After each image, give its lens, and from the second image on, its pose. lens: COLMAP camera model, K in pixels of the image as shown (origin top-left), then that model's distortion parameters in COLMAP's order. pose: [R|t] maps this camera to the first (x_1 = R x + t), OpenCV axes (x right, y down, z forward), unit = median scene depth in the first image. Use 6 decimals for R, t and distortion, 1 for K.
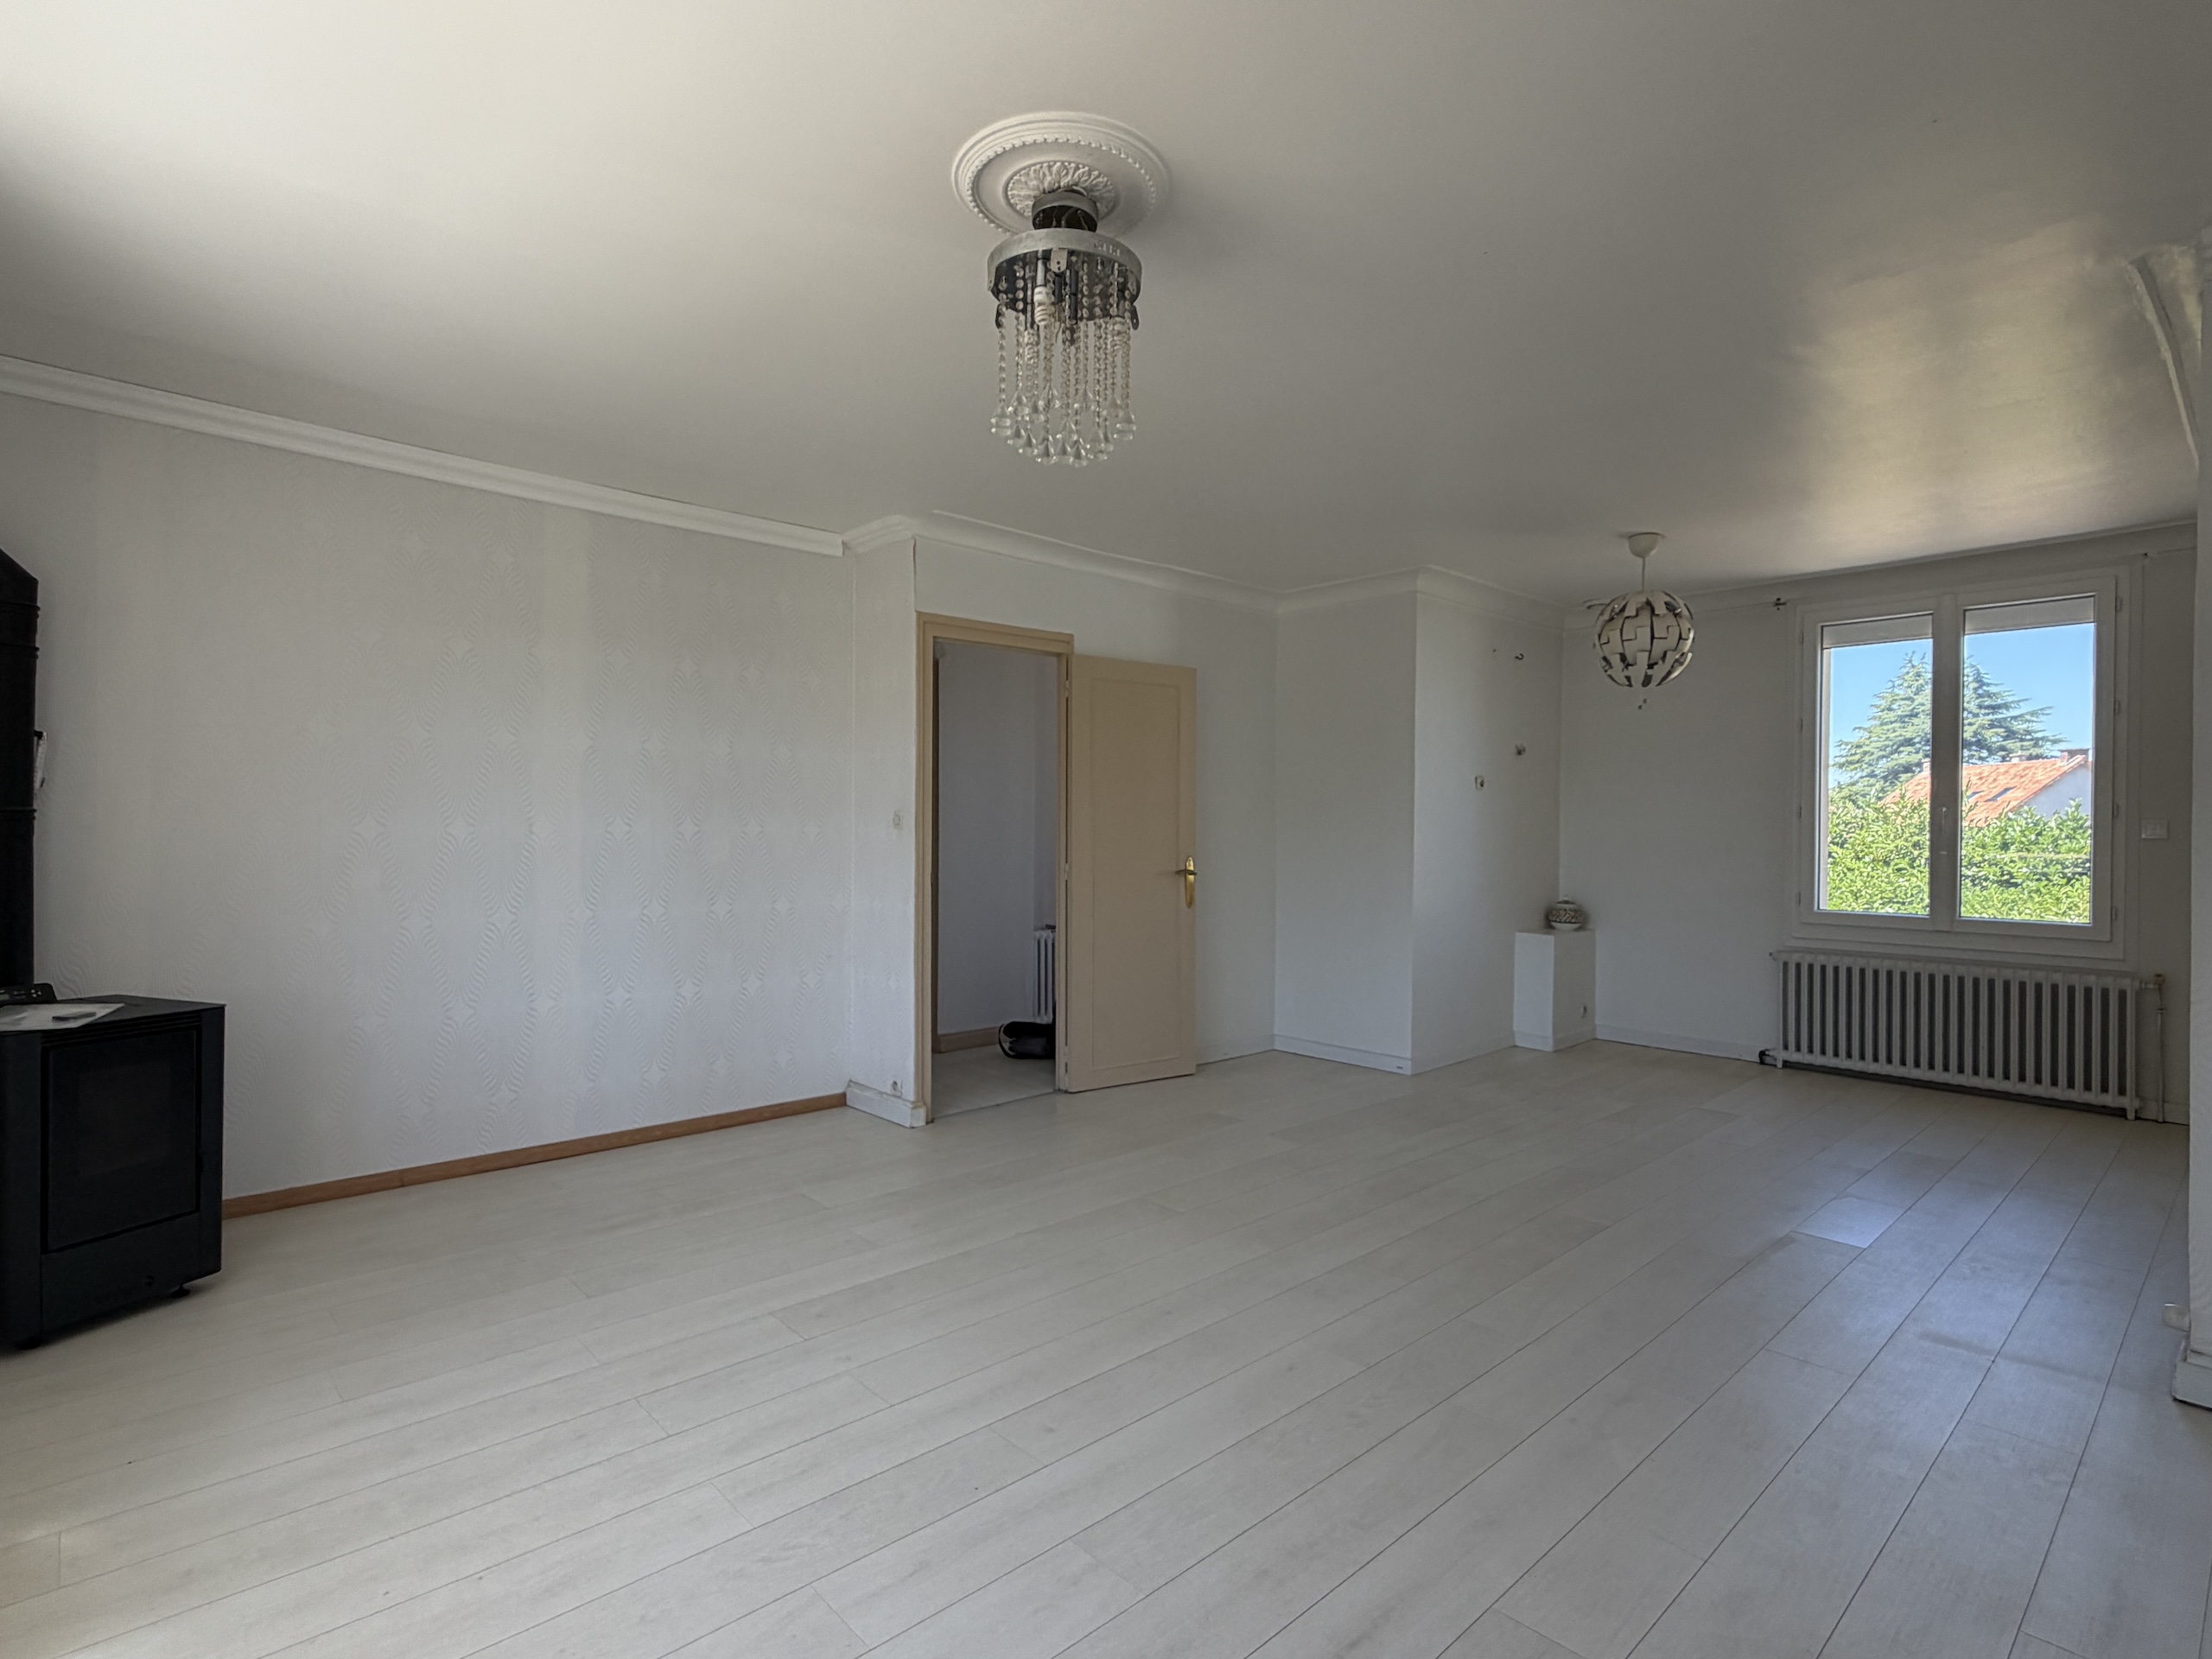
lens RADIAL K [[1110.4, 0, 1106.0], [0, 1110.4, 829.5], [0, 0, 1]] dist [-0.000186, -0.000376]
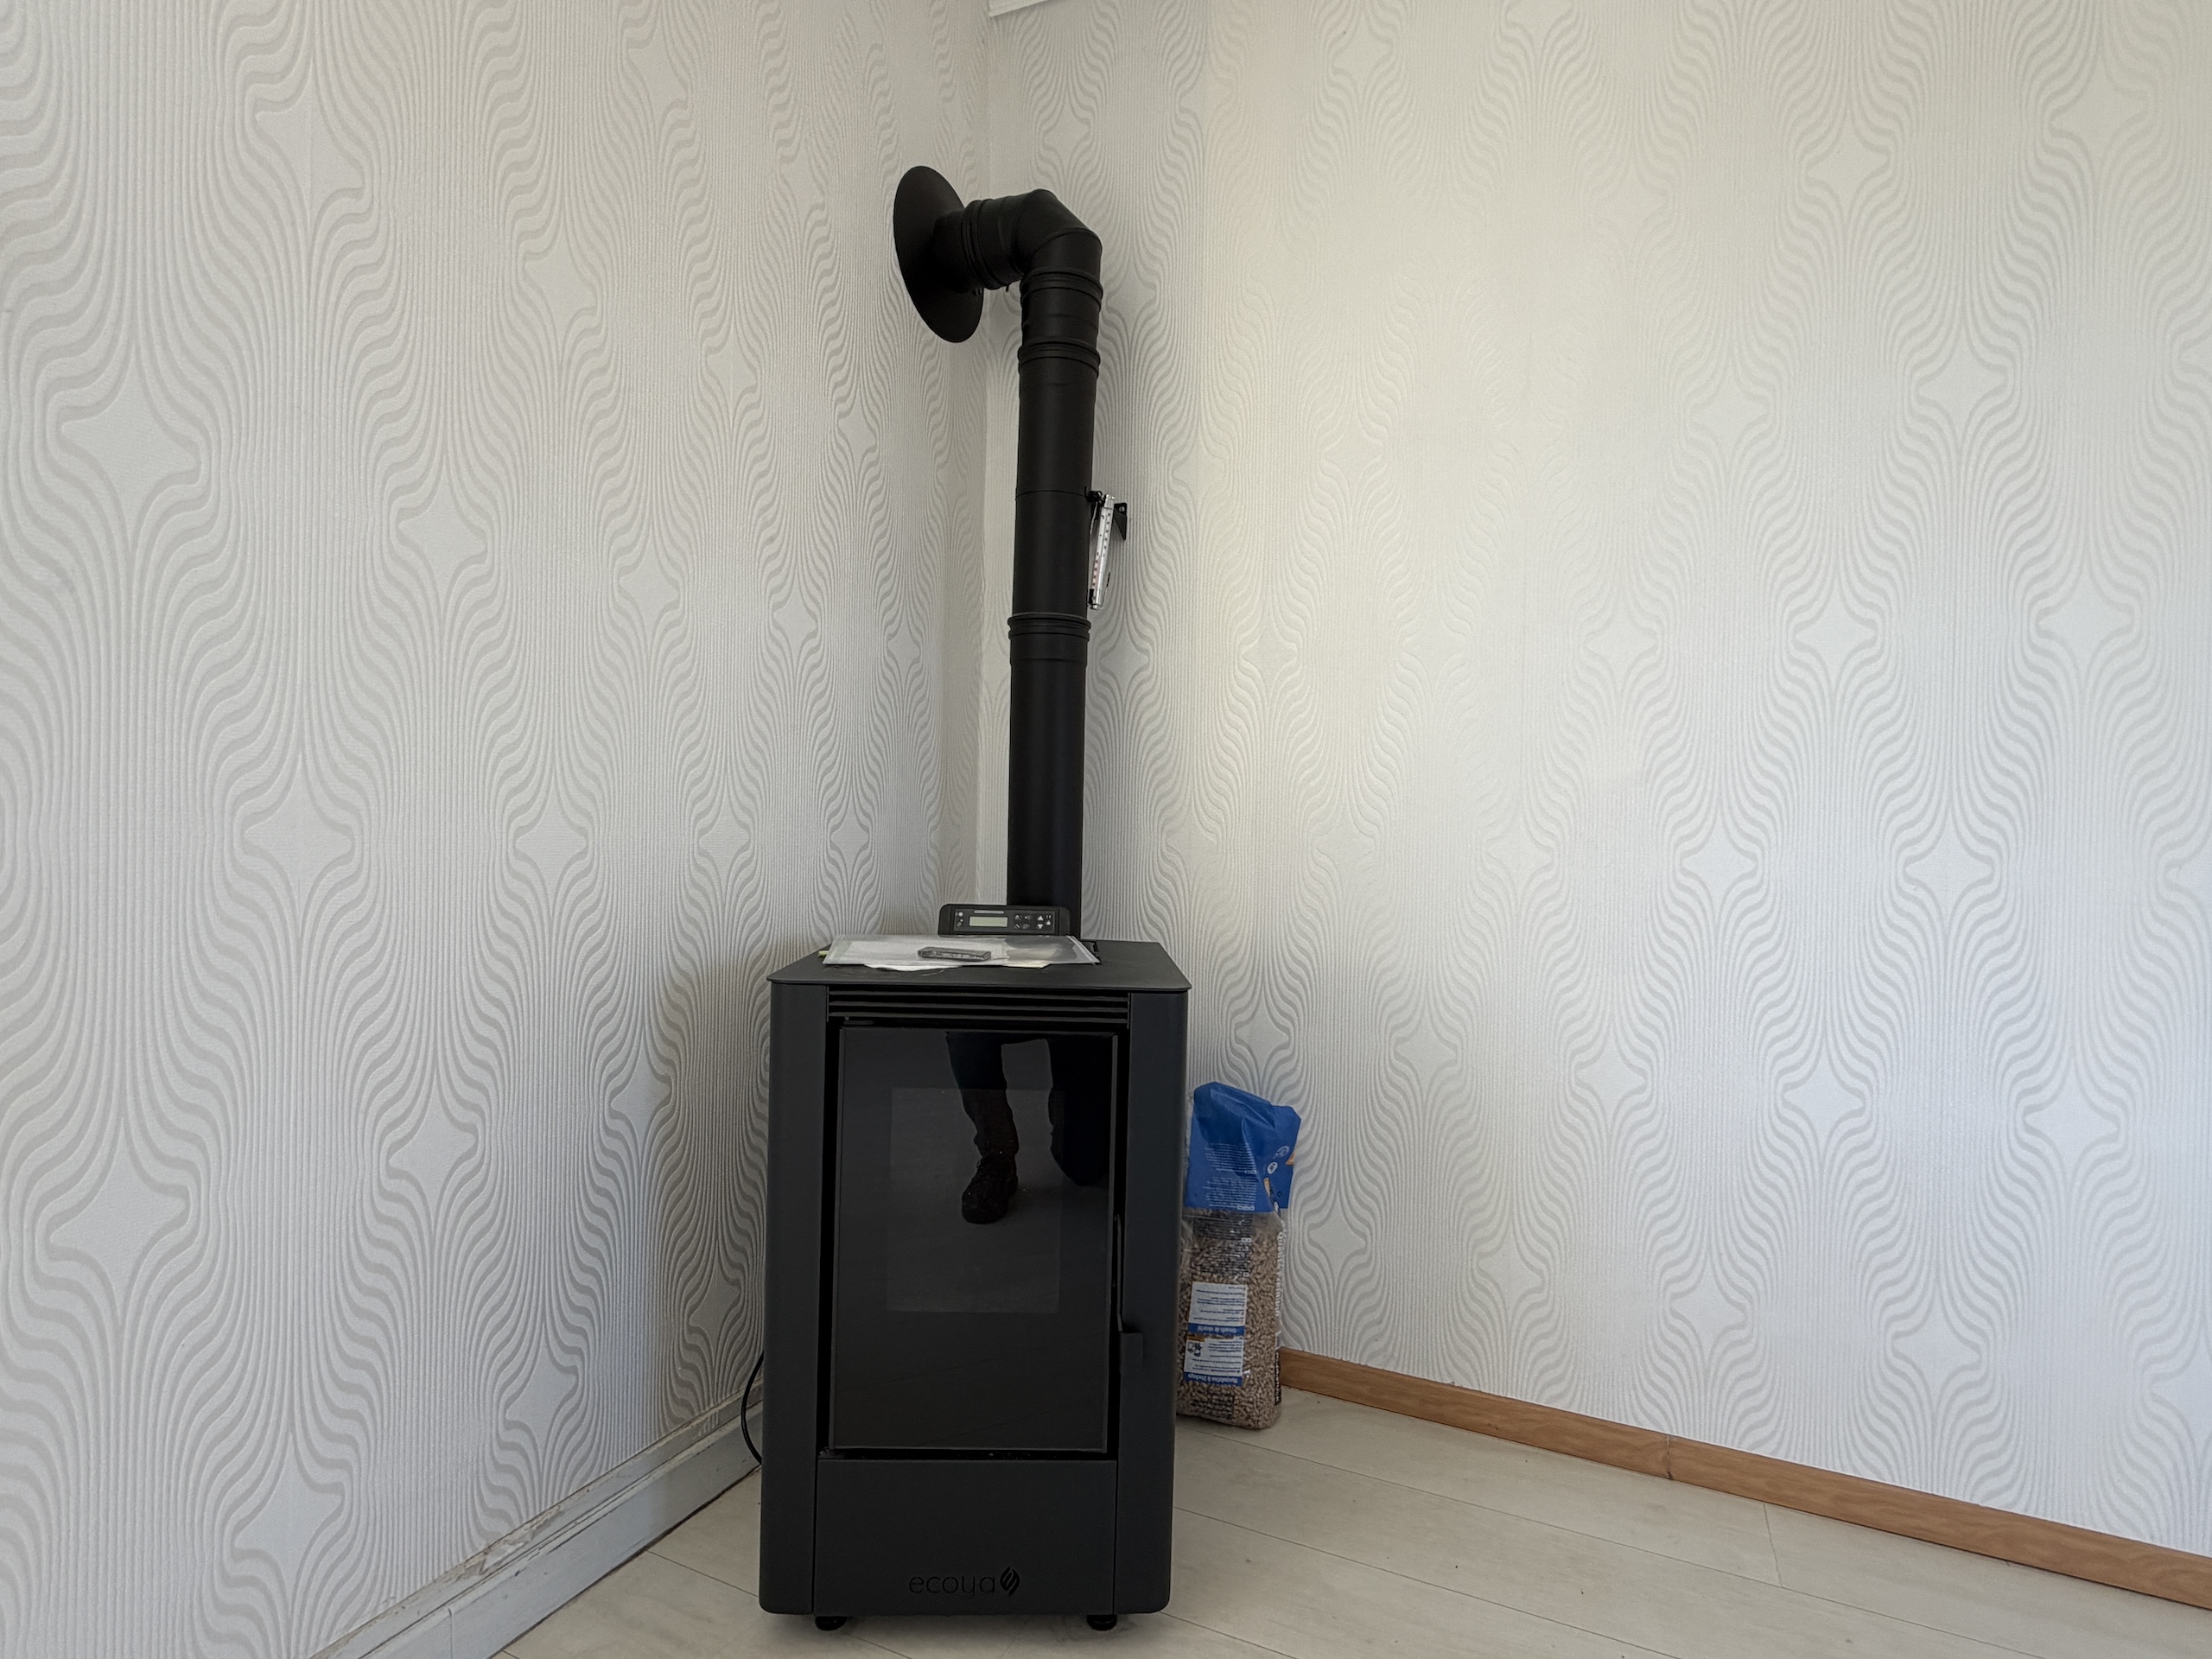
lens RADIAL K [[1110.4, 0, 1106.0], [0, 1110.4, 829.5], [0, 0, 1]] dist [-0.000186, -0.000376]
pose [[0.371151, 0.009782, -0.928521, -0.262075], [-0.026977, 0.999636, -0.000253, 0.063229], [0.928181, 0.025143, 0.371280, 0.521295]]
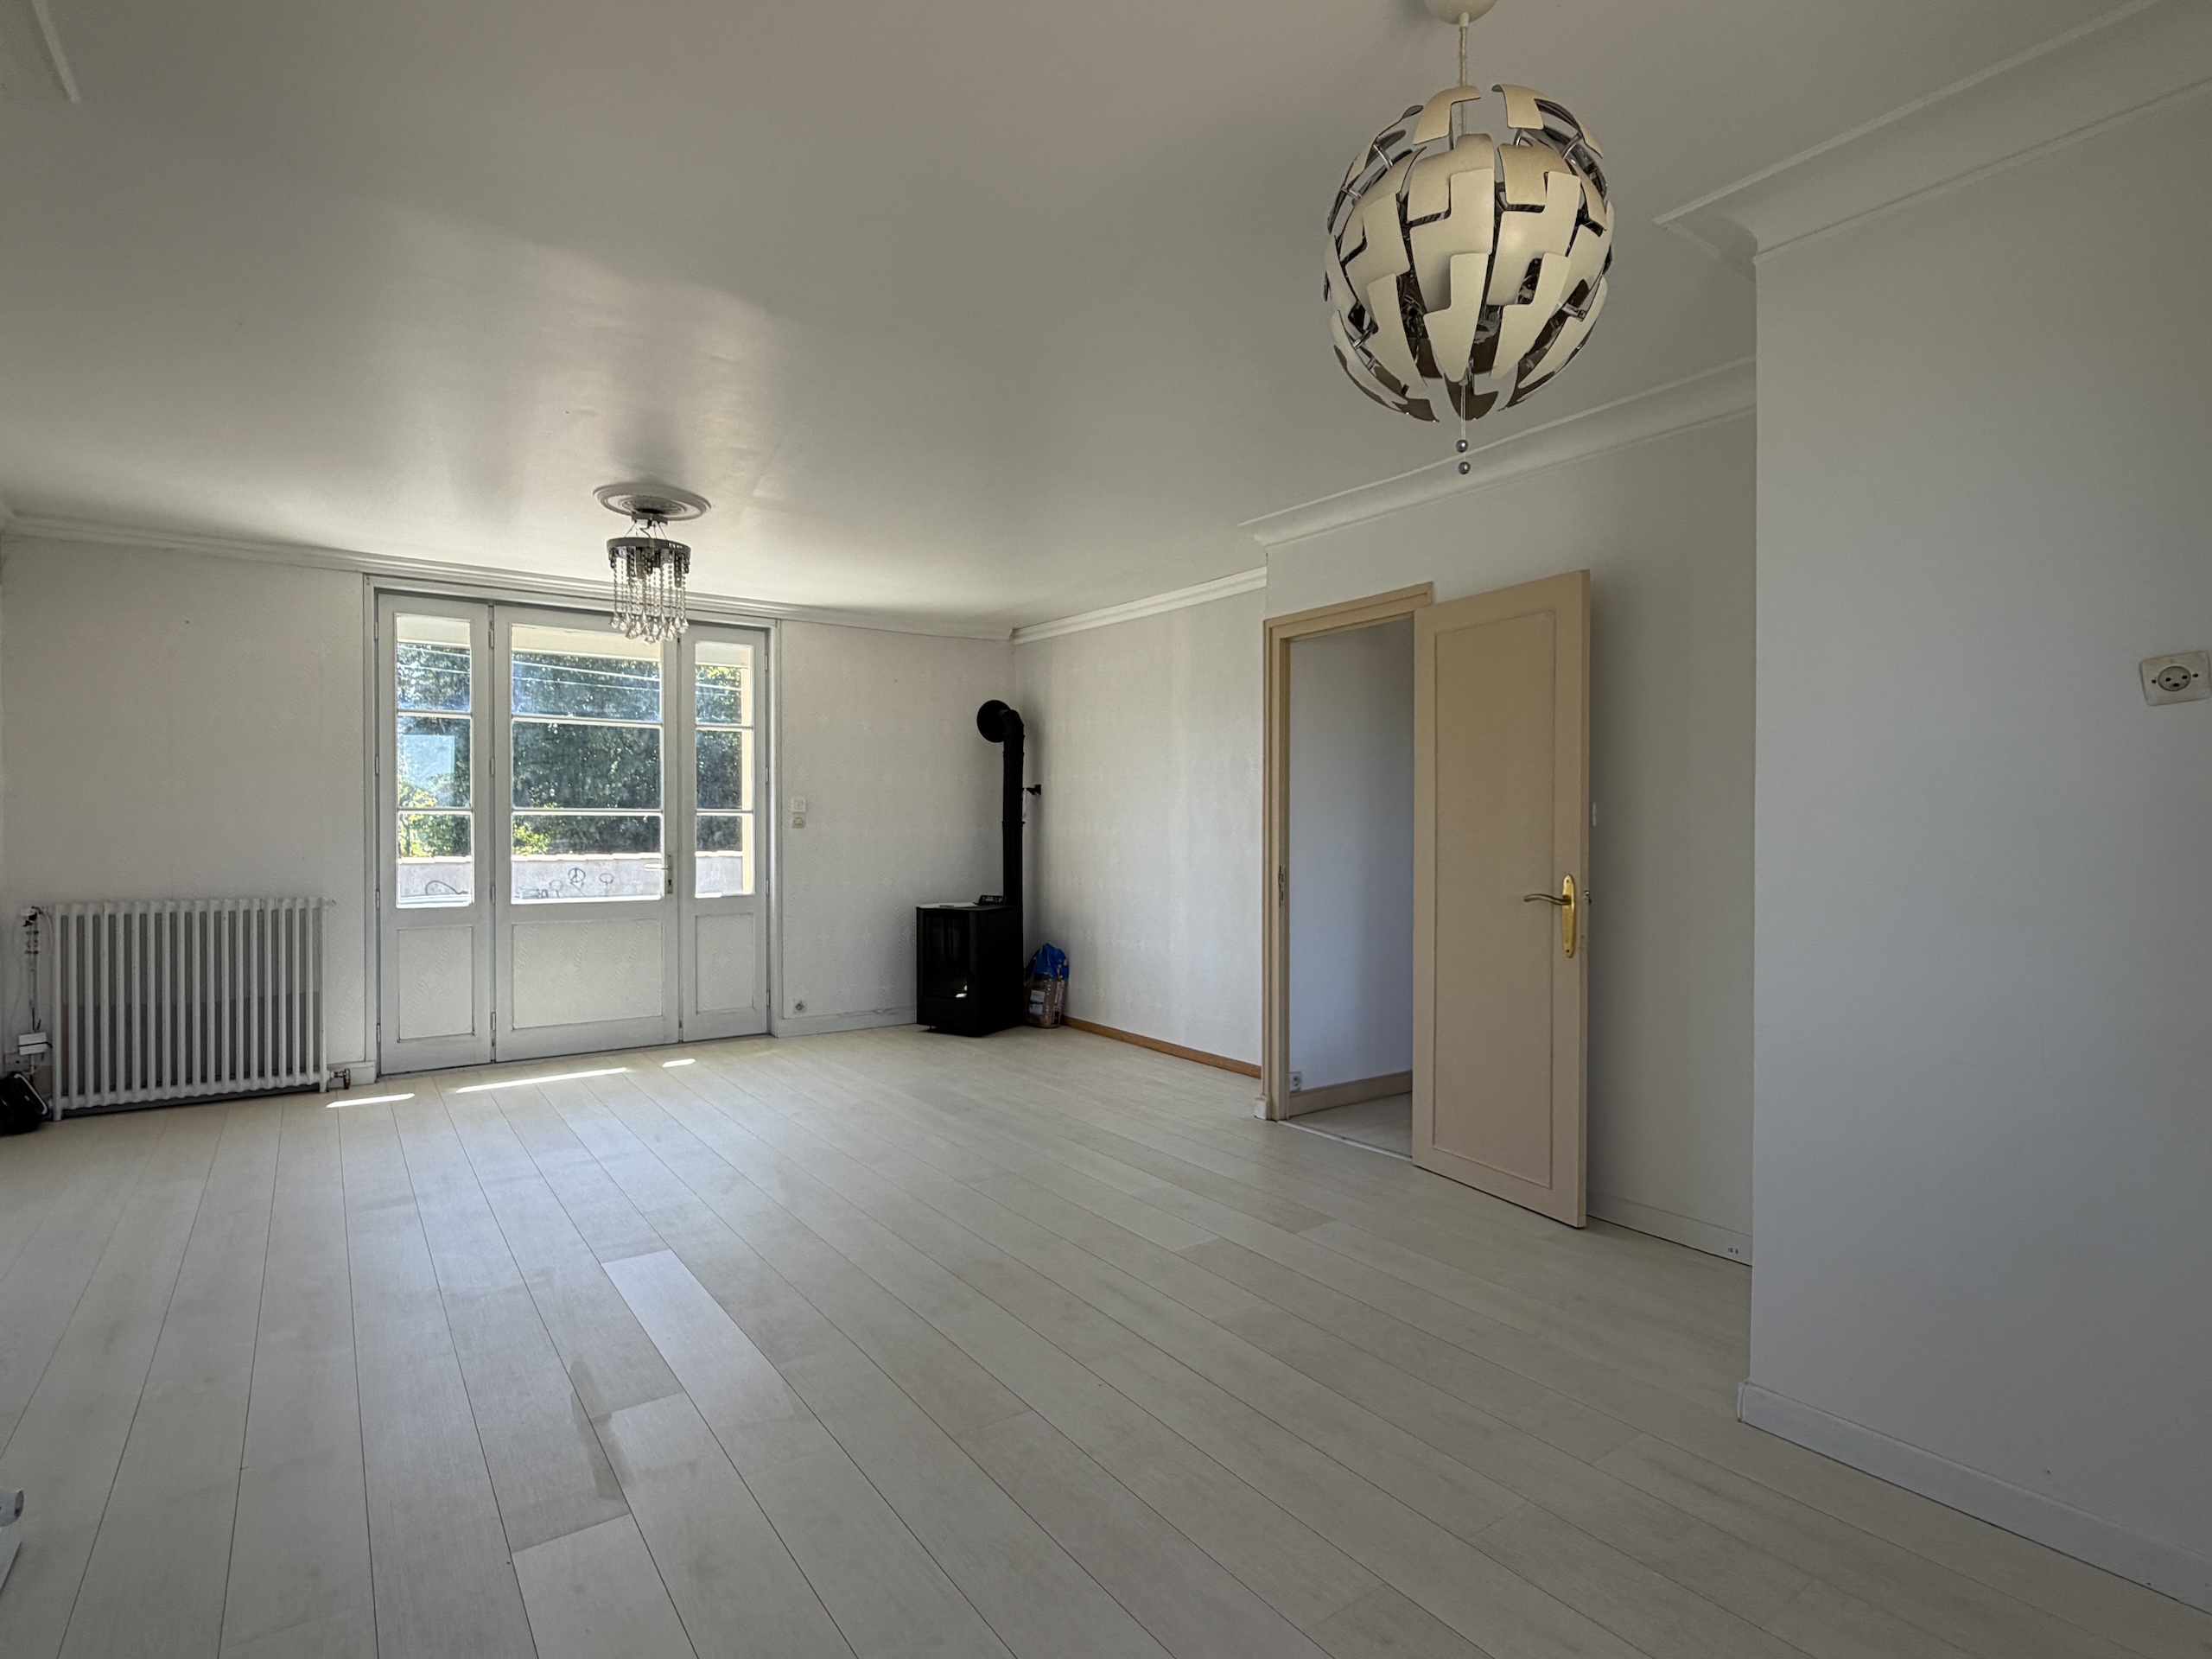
lens RADIAL K [[1110.4, 0, 1106.0], [0, 1110.4, 829.5], [0, 0, 1]] dist [-0.000186, -0.000376]
pose [[-0.137783, -0.002031, -0.990460, 0.875003], [-0.003477, 0.999993, -0.001567, 0.000196], [0.990456, 0.003228, -0.137789, 0.997865]]
